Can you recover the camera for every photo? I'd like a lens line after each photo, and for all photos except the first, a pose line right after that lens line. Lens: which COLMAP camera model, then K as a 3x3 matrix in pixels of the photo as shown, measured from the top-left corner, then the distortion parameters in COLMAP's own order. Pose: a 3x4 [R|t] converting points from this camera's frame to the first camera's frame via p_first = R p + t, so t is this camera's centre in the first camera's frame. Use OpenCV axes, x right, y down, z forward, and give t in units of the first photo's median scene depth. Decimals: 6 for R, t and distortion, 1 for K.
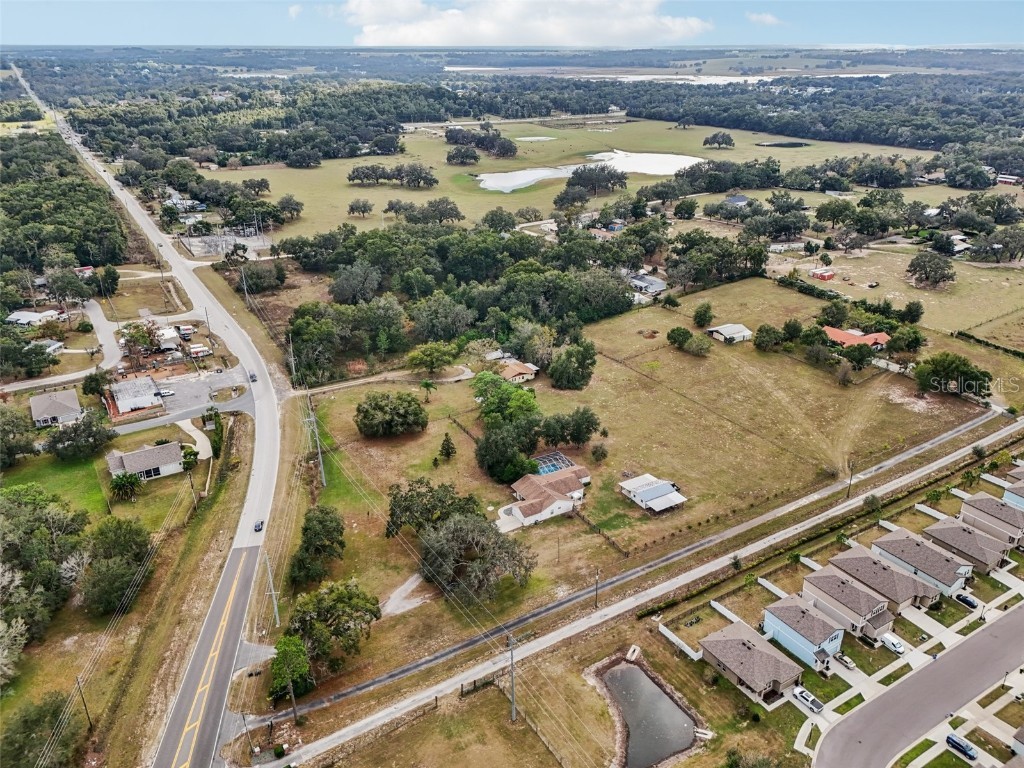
lens RADIAL K [[765.3, 0, 508.0], [0, 765.3, 378.9], [0, 0, 1]] dist [0.080675, -0.090747]
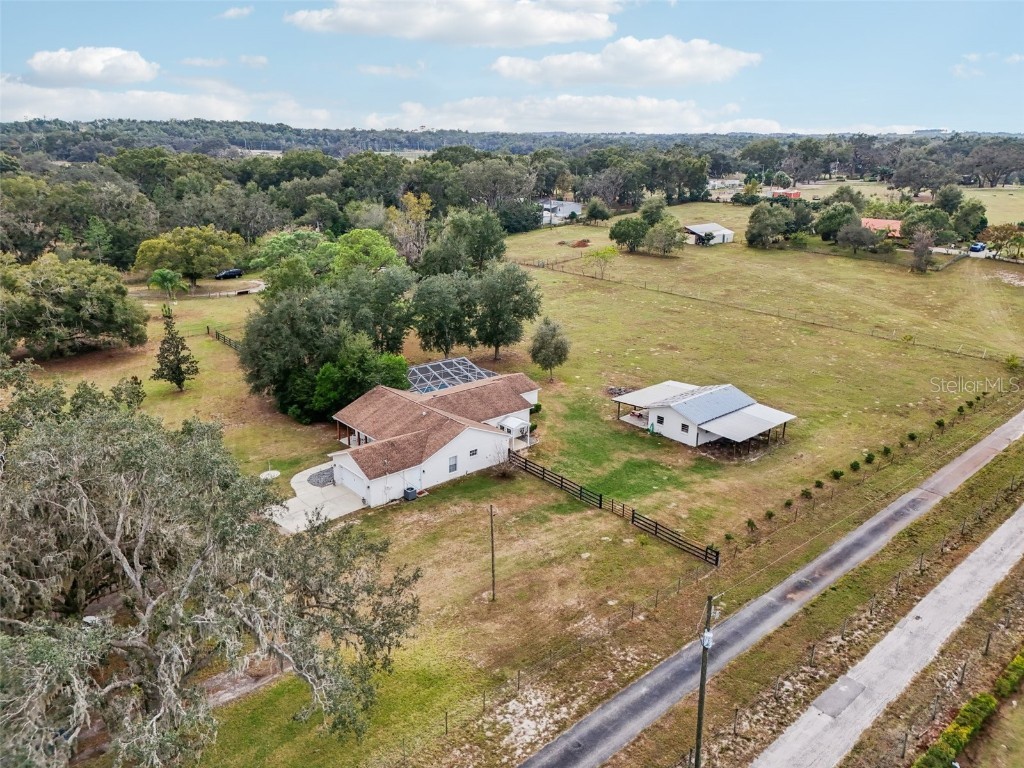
lens RADIAL K [[758.4, 0, 512.0], [0, 758.4, 384.0], [0, 0, 1]] dist [0.079557, -0.087250]
pose [[0.982395, -0.045270, 0.181250, 0.018740], [0.061705, 0.994375, -0.086084, 0.133491], [-0.176333, 0.095752, 0.979662, 0.523051]]
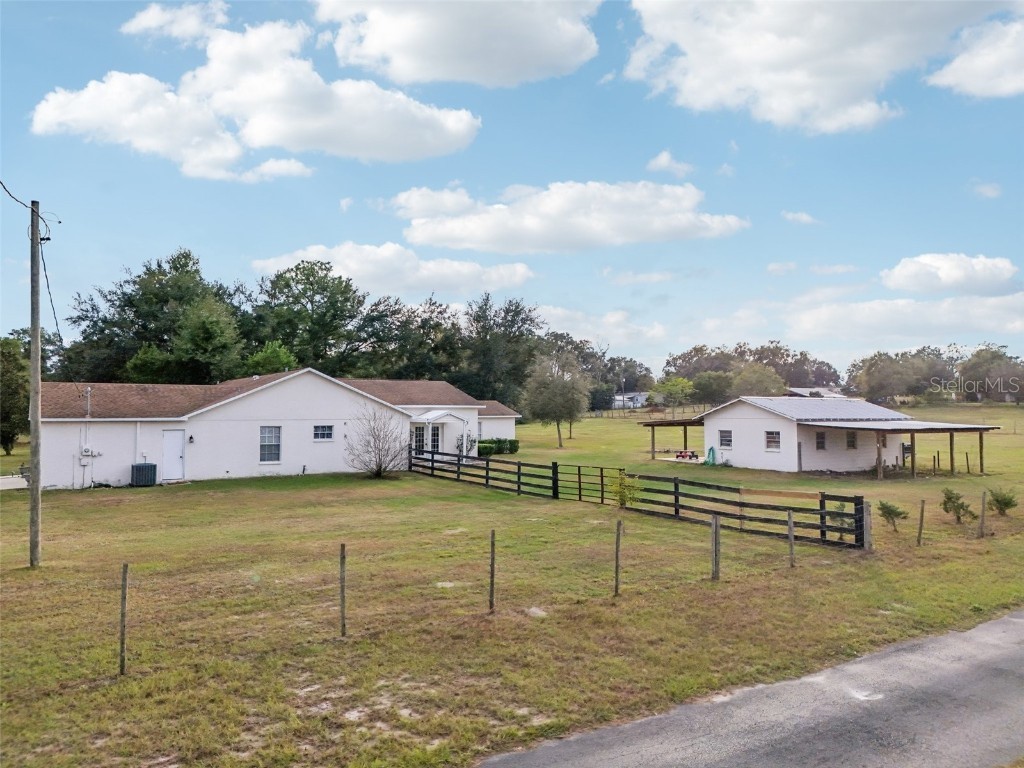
lens RADIAL K [[758.4, 0, 512.0], [0, 758.4, 384.0], [0, 0, 1]] dist [0.079557, -0.087250]
pose [[0.998821, 0.001539, 0.048529, 0.080514], [0.019856, 0.899151, -0.437188, 0.186061], [-0.044308, 0.437636, 0.898060, 0.668474]]
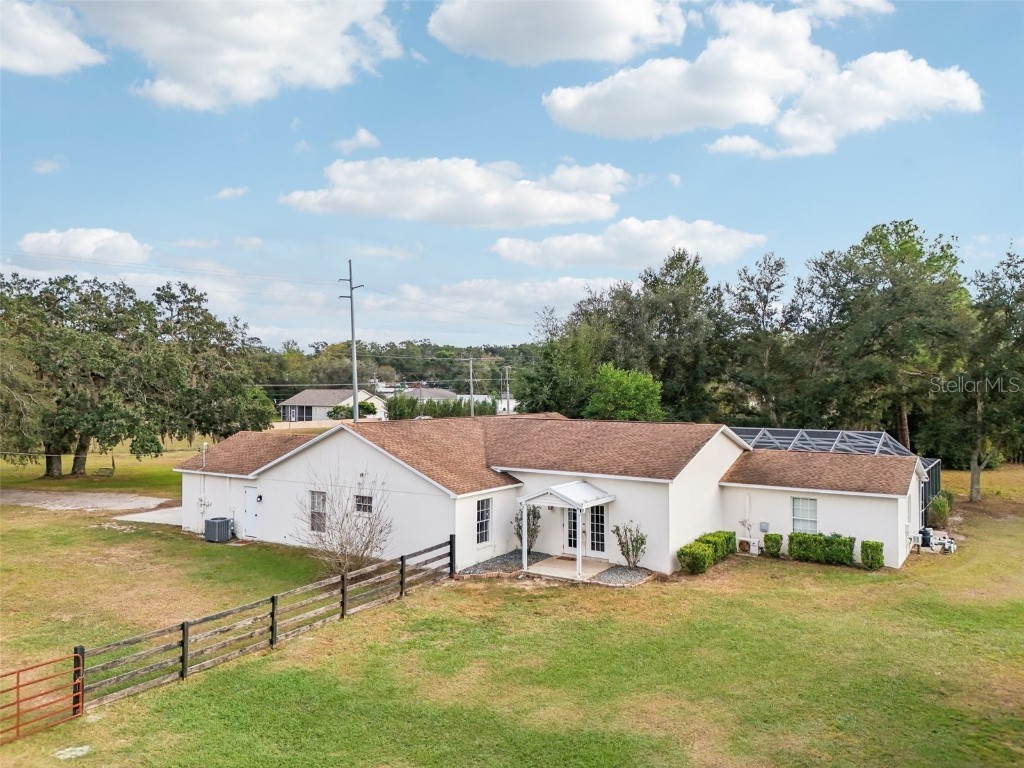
lens RADIAL K [[758.4, 0, 512.0], [0, 758.4, 384.0], [0, 0, 1]] dist [0.079557, -0.087250]
pose [[0.446897, -0.002493, -0.894582, 0.159306], [-0.356904, 0.916468, -0.180848, 0.130200], [0.820306, 0.400101, 0.408677, 0.762171]]
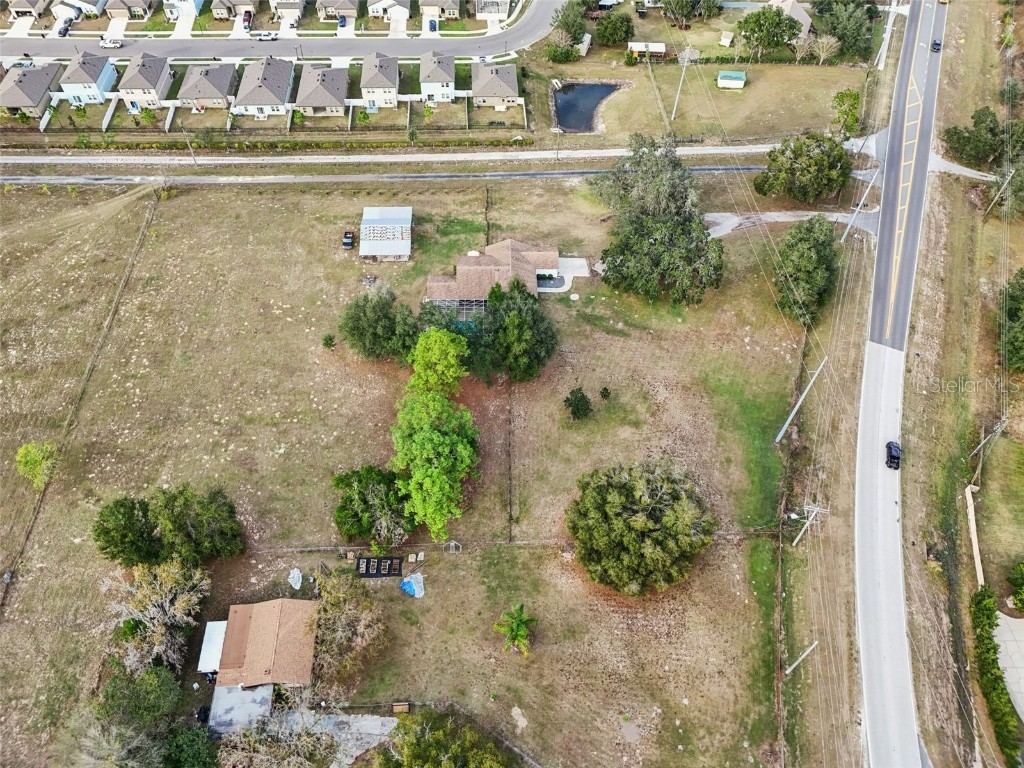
lens RADIAL K [[758.4, 0, 512.0], [0, 758.4, 384.0], [0, 0, 1]] dist [0.079557, -0.087250]
pose [[-0.877405, -0.385409, 0.285693, -0.179808], [0.176235, 0.294937, 0.939124, -0.439039], [-0.446208, 0.874341, -0.190857, 1.016759]]
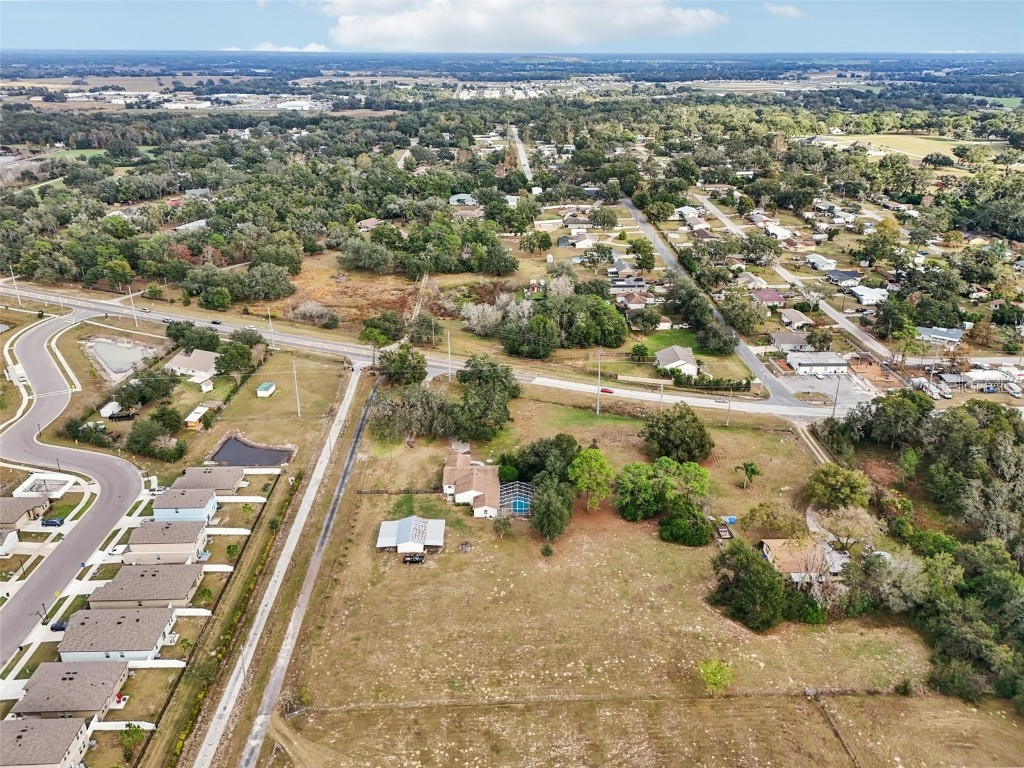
lens RADIAL K [[780.5, 0, 513.2], [0, 780.5, 353.7], [0, 0, 1]] dist [0.104680, -0.116636]
pose [[-0.498183, 0.314340, -0.808086, 0.666301], [-0.346509, 0.782140, 0.517869, -0.443709], [0.794824, 0.538003, -0.280727, 1.022051]]
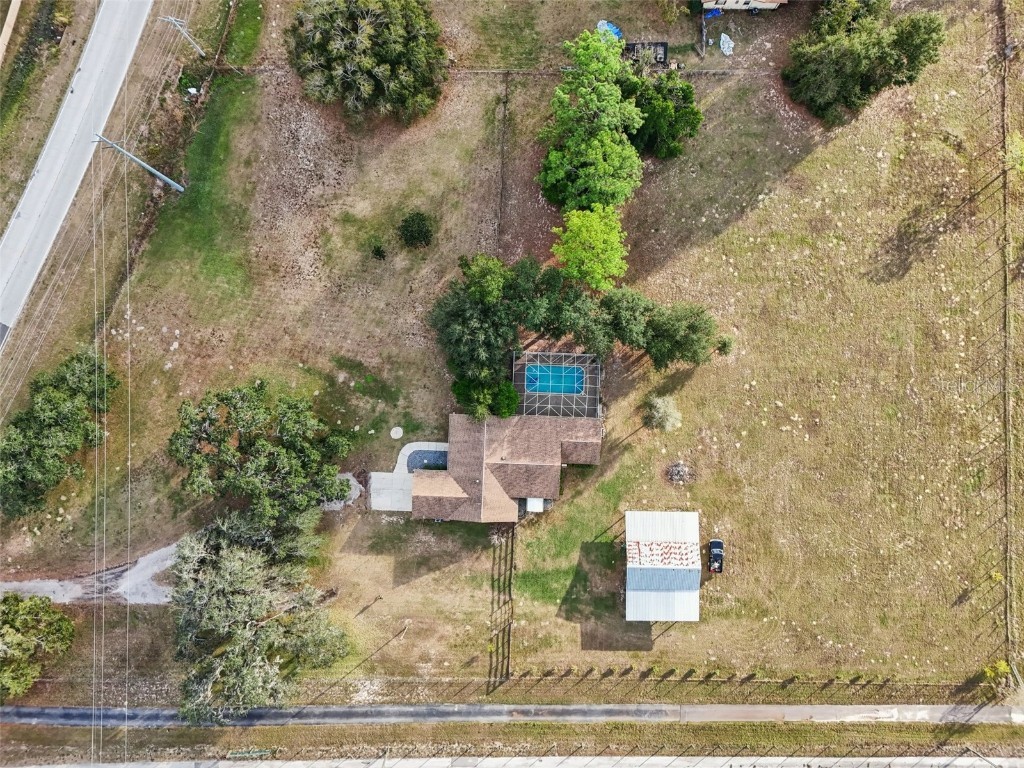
lens RADIAL K [[758.4, 0, 512.0], [0, 758.4, 384.0], [0, 0, 1]] dist [0.079557, -0.087250]
pose [[0.846479, 0.532422, -0.001012, 0.024679], [-0.236556, 0.377794, 0.895161, -0.295958], [0.476985, -0.757495, 0.445742, 0.664166]]
